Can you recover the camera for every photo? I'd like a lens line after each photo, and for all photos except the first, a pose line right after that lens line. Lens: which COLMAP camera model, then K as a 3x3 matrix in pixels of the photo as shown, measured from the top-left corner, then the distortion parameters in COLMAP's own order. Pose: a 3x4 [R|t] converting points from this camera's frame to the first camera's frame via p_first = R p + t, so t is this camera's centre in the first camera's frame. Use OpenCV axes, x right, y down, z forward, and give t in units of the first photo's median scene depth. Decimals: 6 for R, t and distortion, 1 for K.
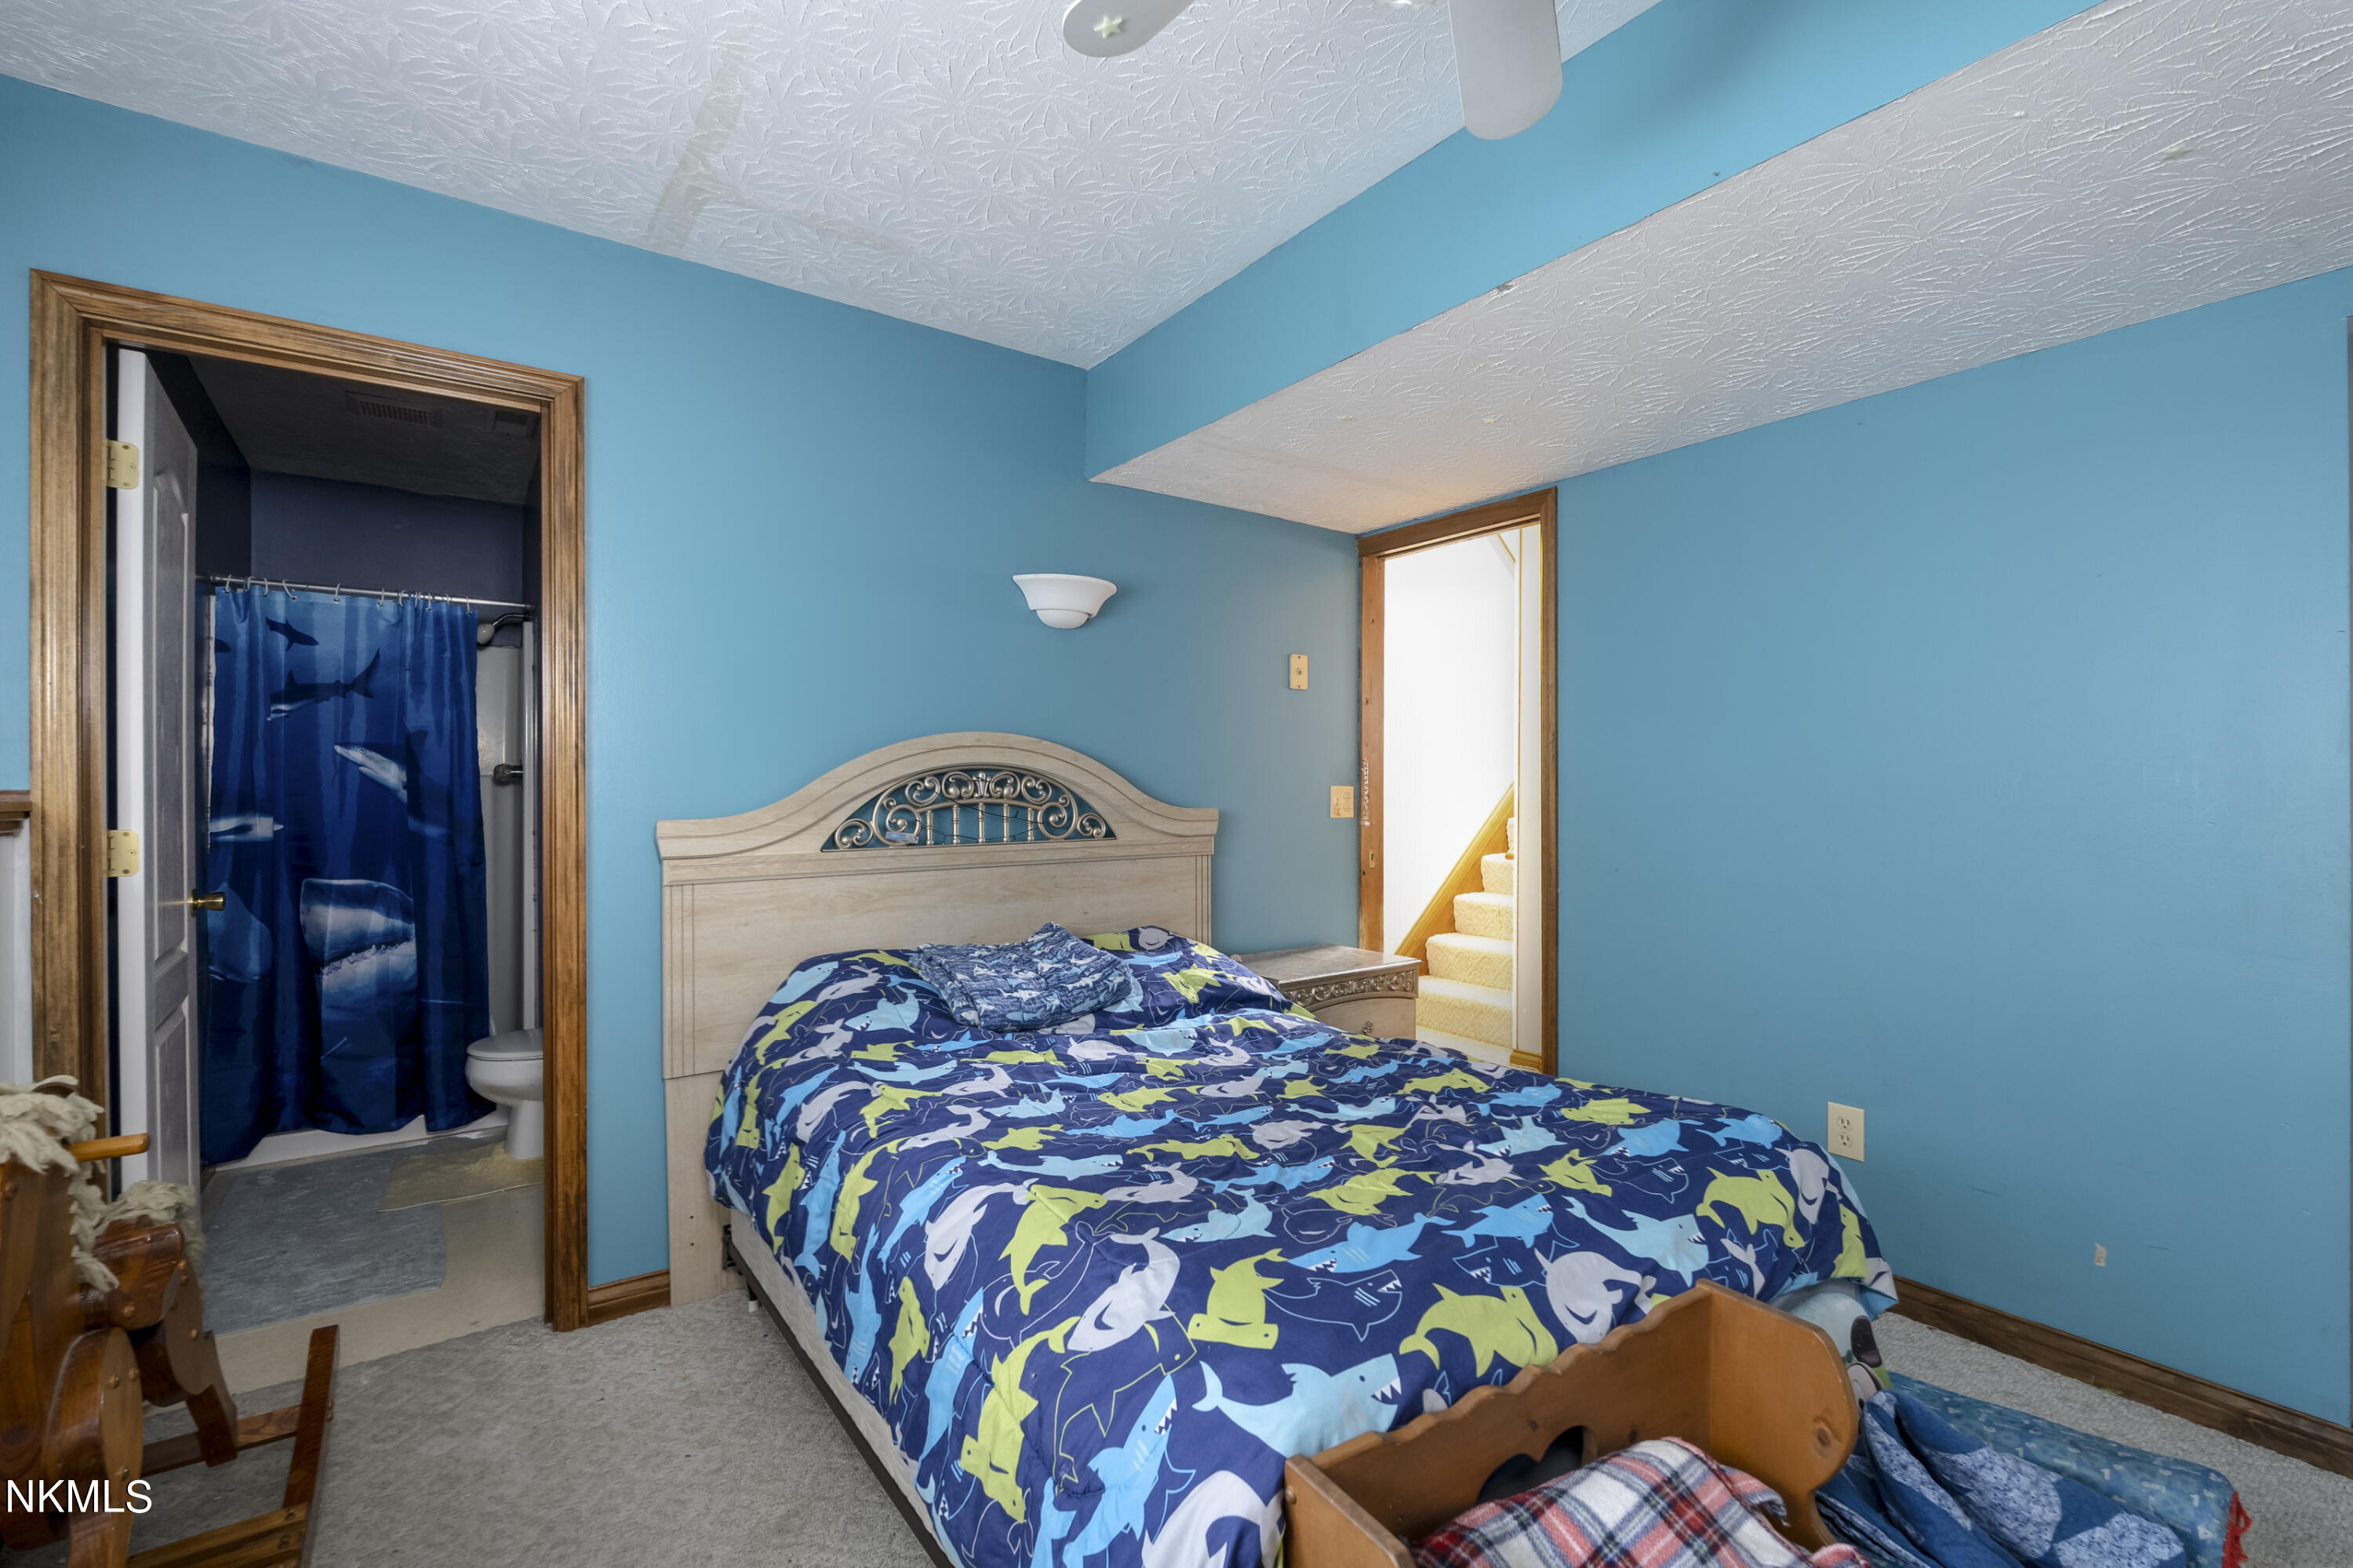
lens RADIAL K [[1030.4, 0, 1184.1], [0, 1030.4, 785.0], [0, 0, 1]] dist [0.000618, -0.000350]
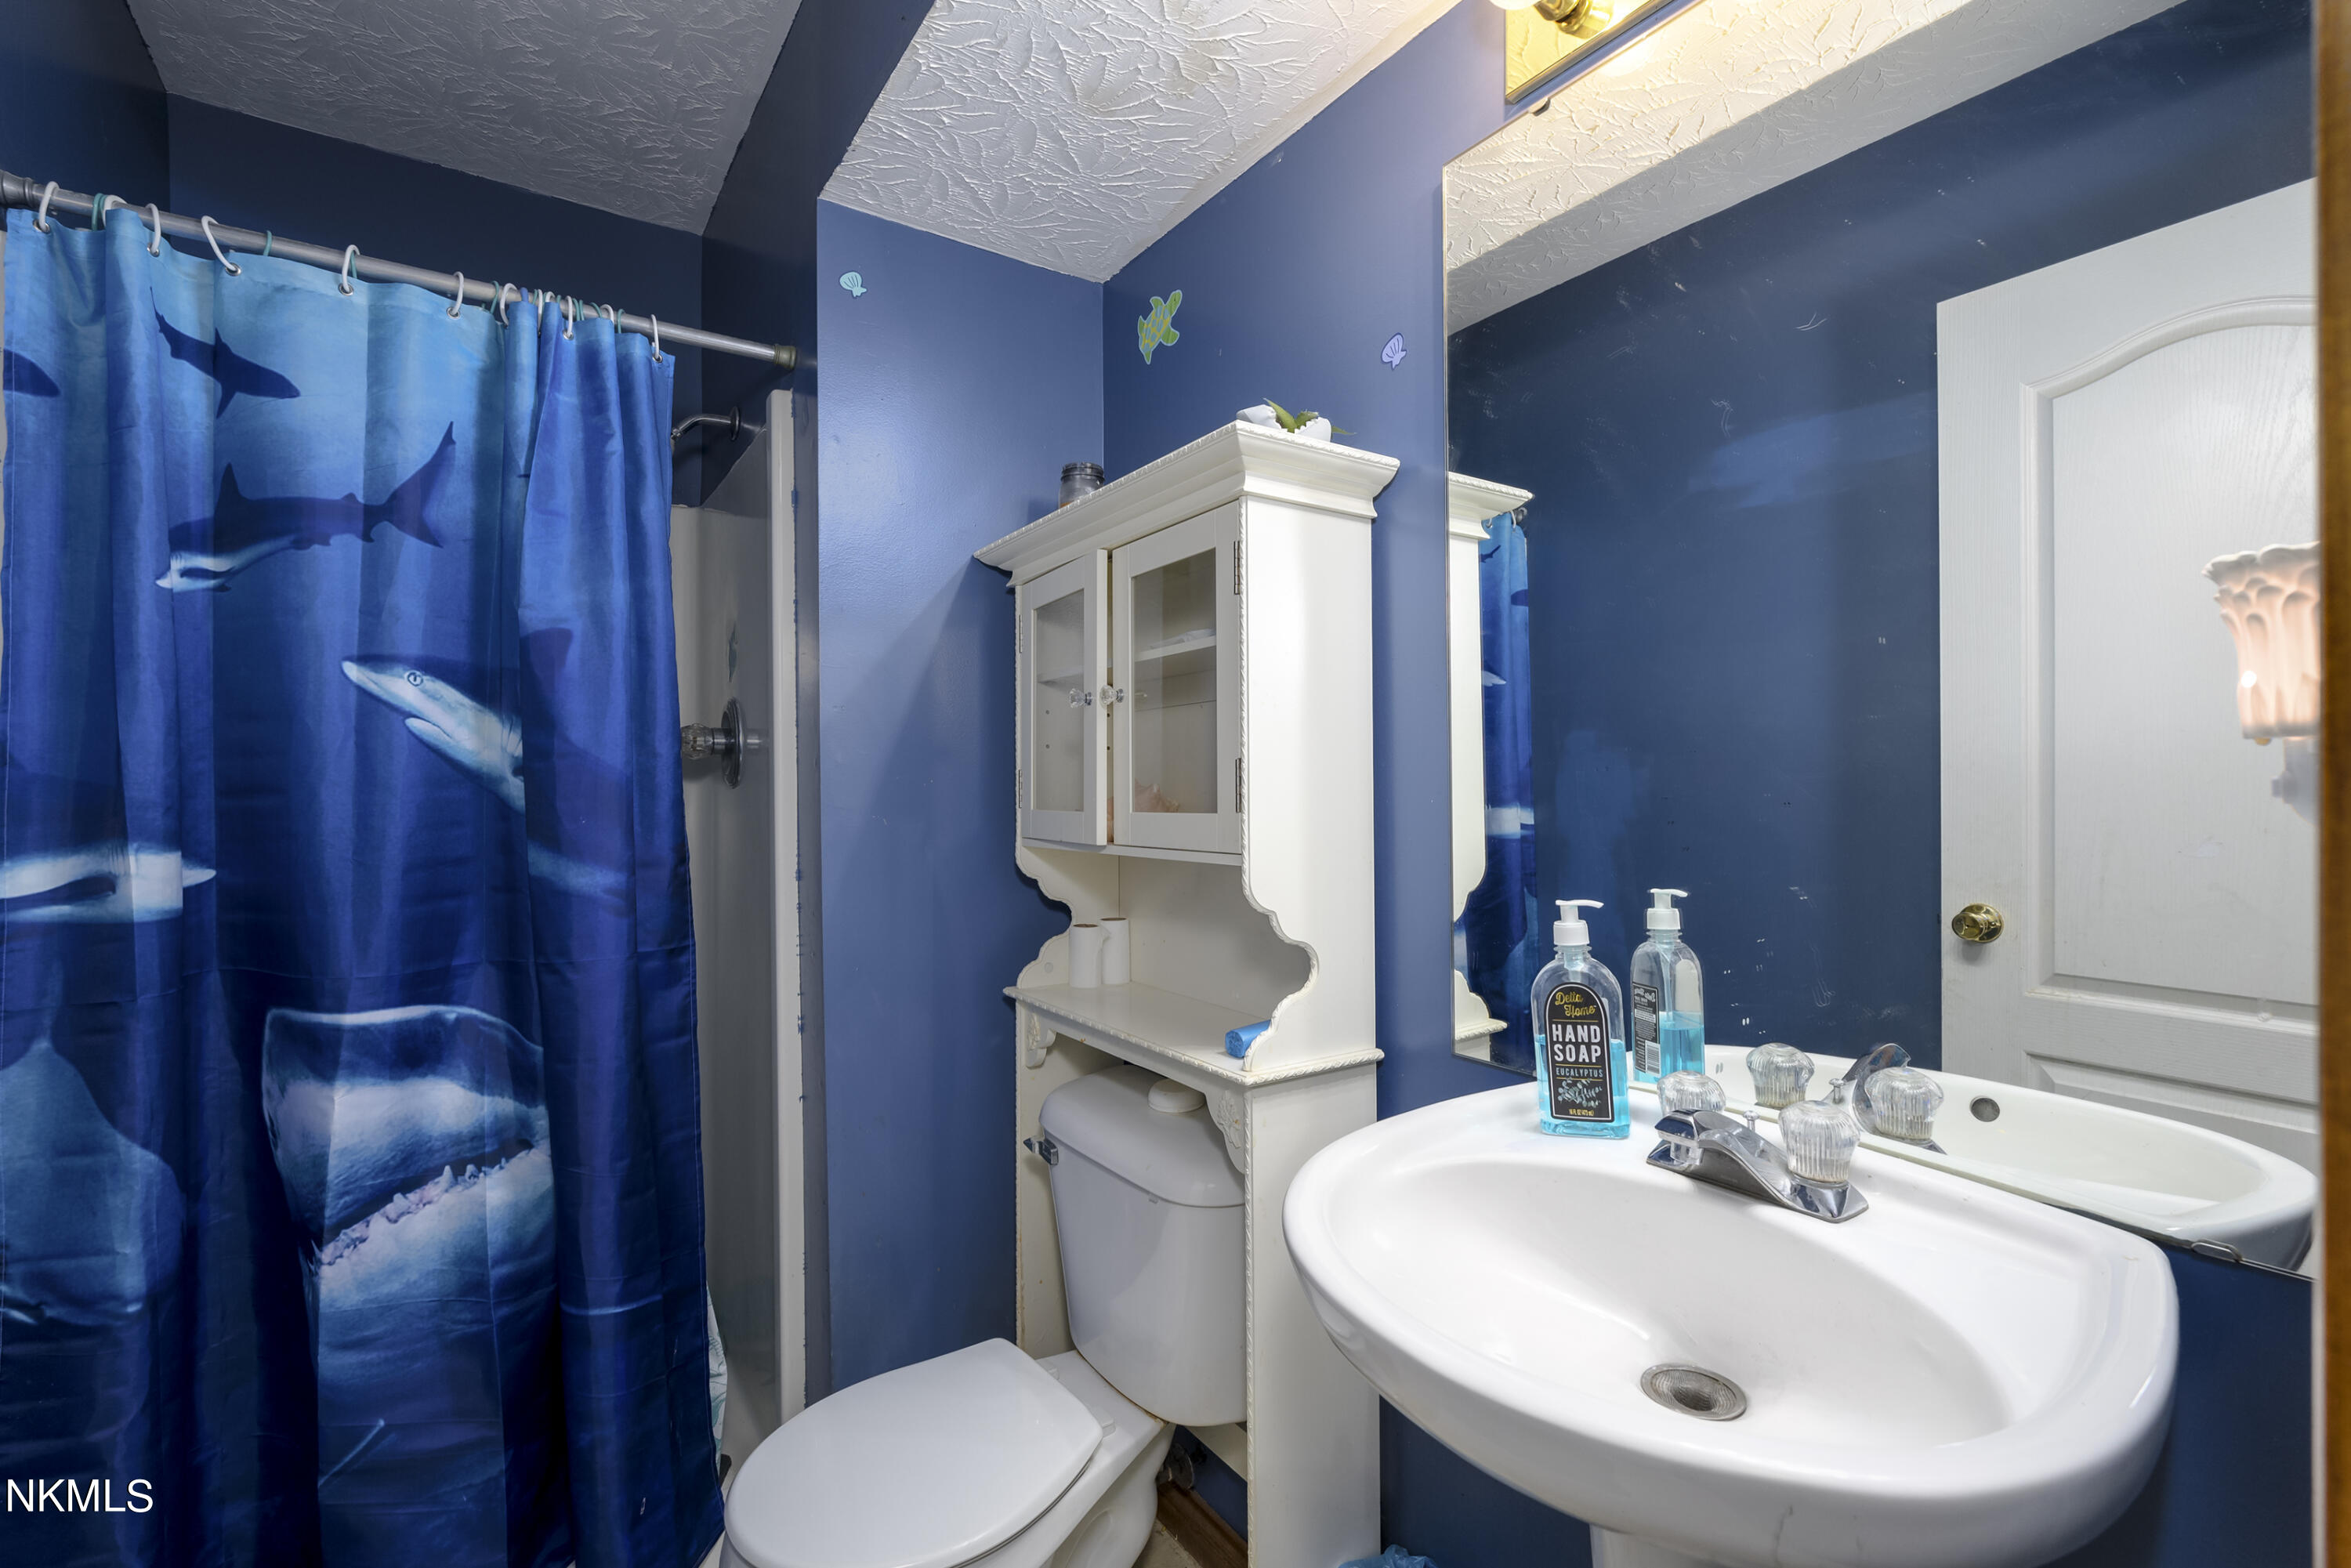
lens RADIAL K [[1029.5, 0, 1169.0], [0, 1029.5, 790.4], [0, 0, 1]] dist [0.000618, -0.000350]
pose [[0.999972, -0.002710, -0.006961, -0.507935], [0.002793, 0.999924, 0.011991, 0.005601], [0.006928, -0.012010, 0.999904, 0.610249]]
